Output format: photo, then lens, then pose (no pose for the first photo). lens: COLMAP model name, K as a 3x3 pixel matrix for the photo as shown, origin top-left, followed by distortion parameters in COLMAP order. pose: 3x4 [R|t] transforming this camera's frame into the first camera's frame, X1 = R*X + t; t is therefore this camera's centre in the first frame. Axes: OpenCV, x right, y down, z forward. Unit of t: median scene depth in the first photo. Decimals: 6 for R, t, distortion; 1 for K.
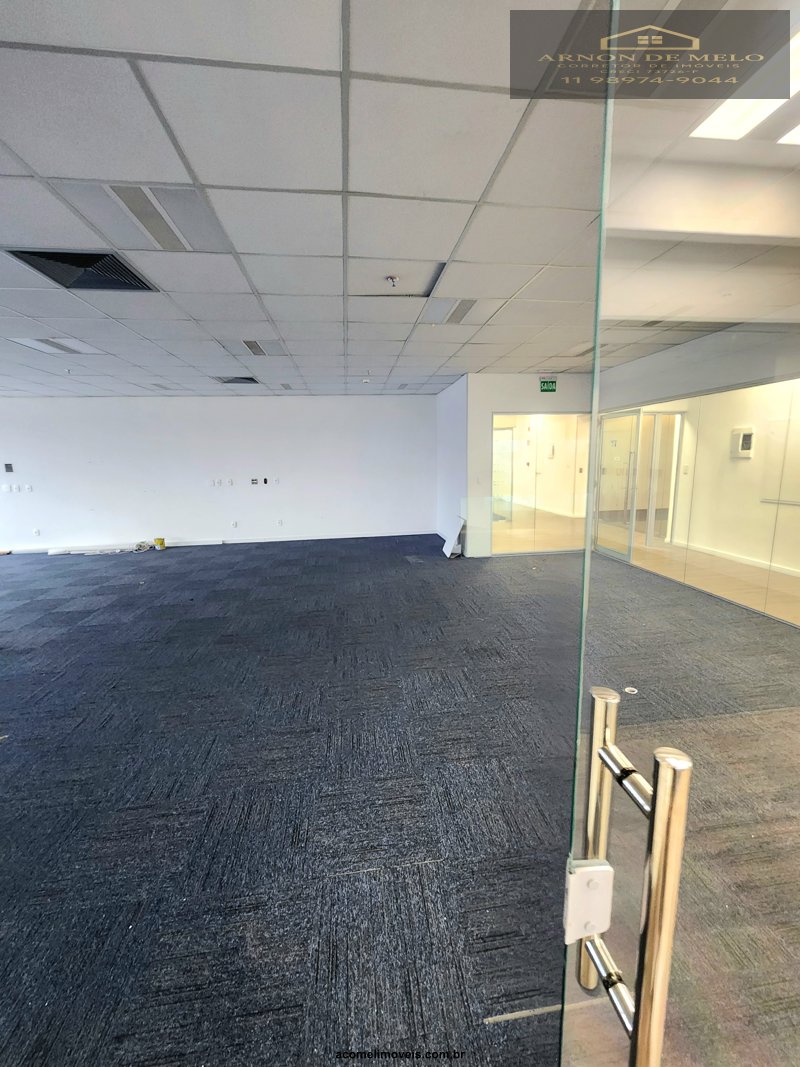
lens RADIAL K [[438.1, 0, 402.9], [0, 438.1, 534.4], [0, 0, 1]] dist [-0.003116, 0.001130]
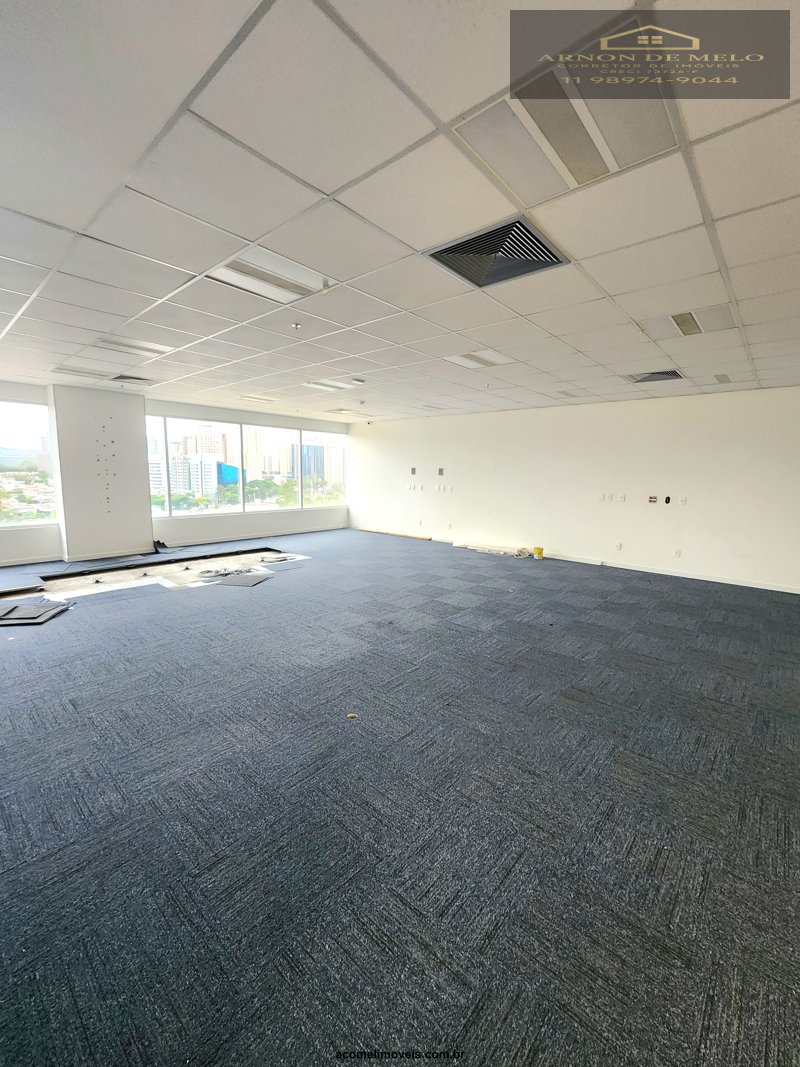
lens RADIAL K [[438.1, 0, 400.3], [0, 438.1, 537.5], [0, 0, 1]] dist [-0.003116, 0.001130]
pose [[0.658762, 0.147513, -0.737748, -0.053575], [-0.163081, 0.985274, 0.051385, -0.023335], [0.734464, 0.086462, 0.673117, 0.161795]]
